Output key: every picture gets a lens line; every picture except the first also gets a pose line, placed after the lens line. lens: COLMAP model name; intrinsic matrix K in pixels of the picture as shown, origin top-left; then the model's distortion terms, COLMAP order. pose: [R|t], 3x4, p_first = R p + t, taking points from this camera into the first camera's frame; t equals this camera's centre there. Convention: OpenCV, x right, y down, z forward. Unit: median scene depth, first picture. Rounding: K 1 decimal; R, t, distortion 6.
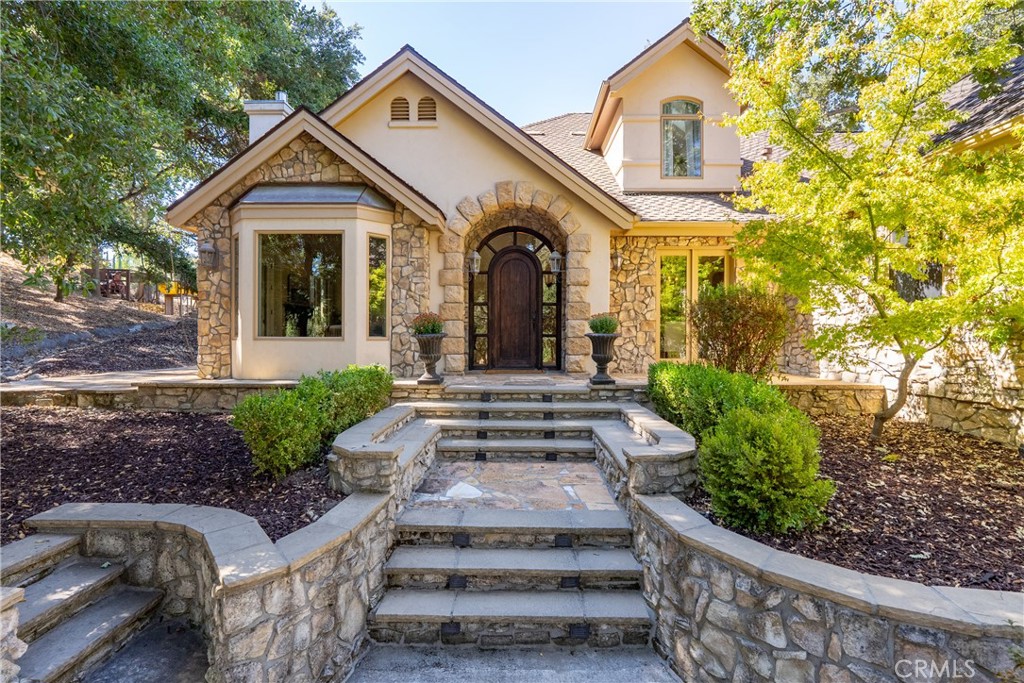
lens RADIAL K [[471.3, 0, 512.0], [0, 471.3, 341.5], [0, 0, 1]] dist [-0.000429, -0.000010]
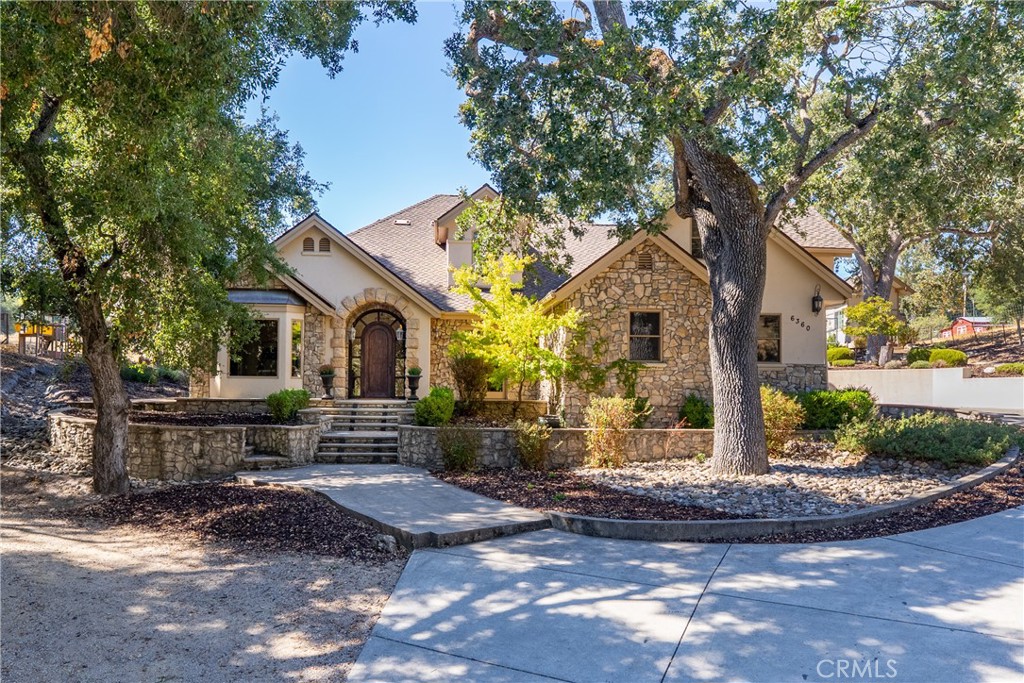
lens RADIAL K [[775.4, 0, 511.1], [0, 775.4, 381.8], [0, 0, 1]] dist [0.001475, 0.000463]
pose [[0.994892, 0.006388, 0.100748, 0.227353], [-0.004640, 0.999835, -0.017574, 0.056644], [-0.100843, 0.017016, 0.994757, -1.982496]]
